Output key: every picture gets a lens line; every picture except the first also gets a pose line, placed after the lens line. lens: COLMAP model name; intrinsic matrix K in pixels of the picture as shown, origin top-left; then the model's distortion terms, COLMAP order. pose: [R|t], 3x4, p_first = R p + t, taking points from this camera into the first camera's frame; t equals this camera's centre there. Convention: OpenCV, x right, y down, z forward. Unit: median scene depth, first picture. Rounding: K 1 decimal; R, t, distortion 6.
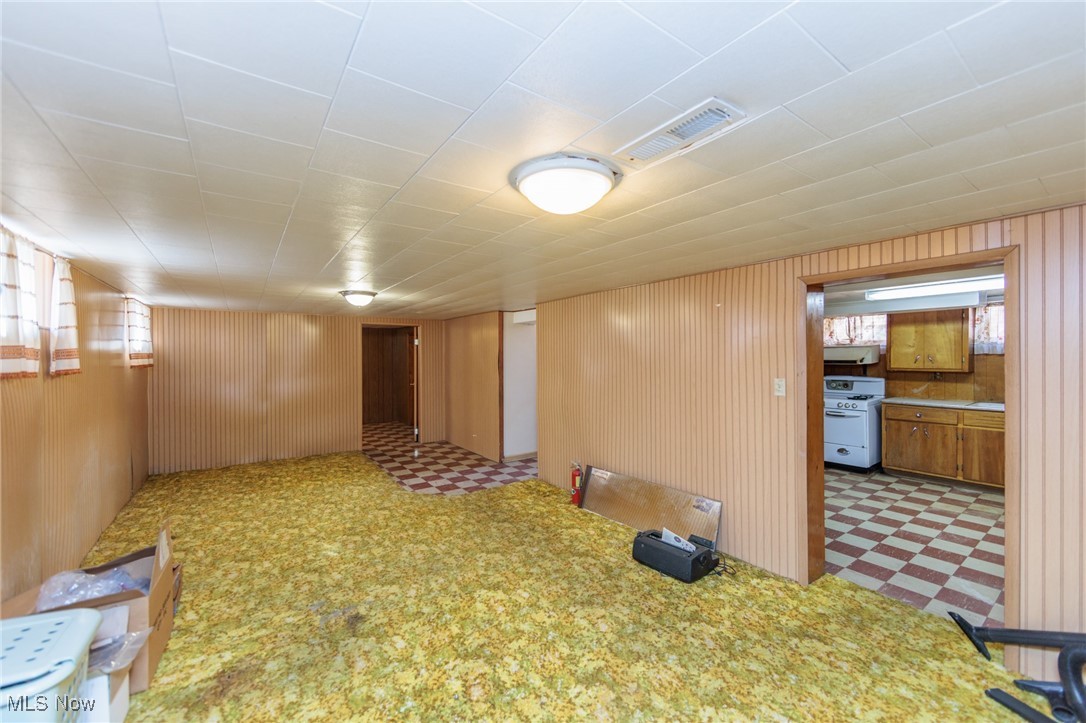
lens RADIAL K [[424.4, 0, 543.9], [0, 424.4, 356.7], [0, 0, 1]] dist [-0.002036, -0.000726]
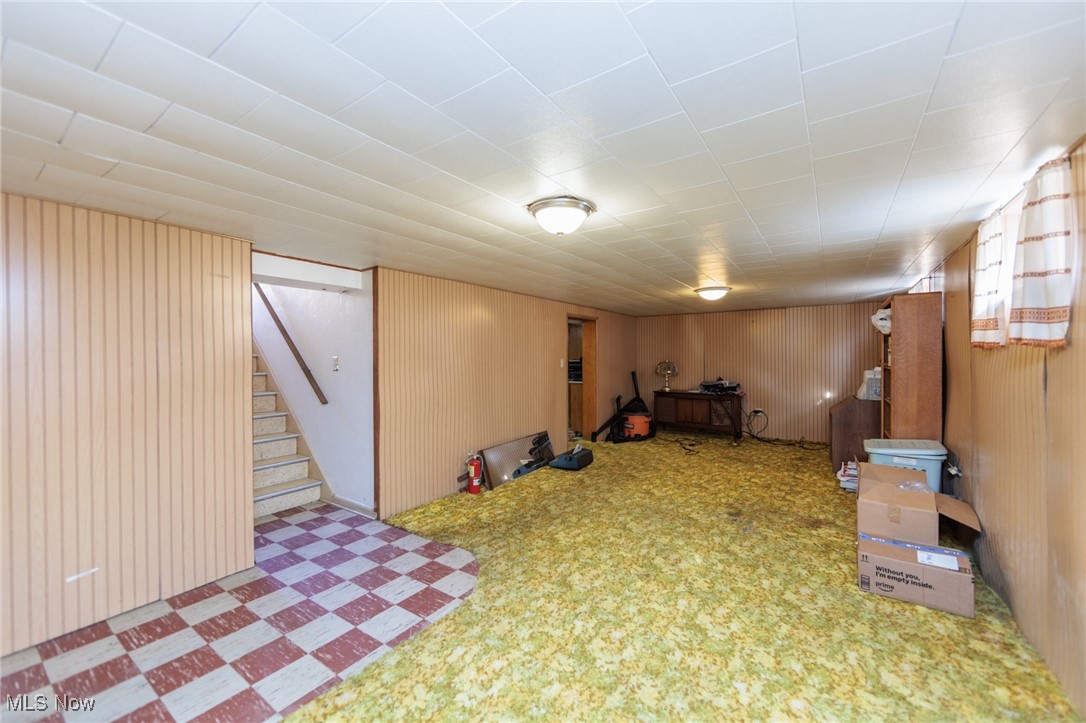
lens RADIAL K [[424.4, 0, 542.4], [0, 424.4, 356.4], [0, 0, 1]] dist [-0.002036, -0.000726]
pose [[-0.338910, 0.007206, 0.940791, -0.998665], [0.009232, 0.999948, -0.004333, 0.036349], [-0.940773, 0.007217, -0.338959, 1.309189]]
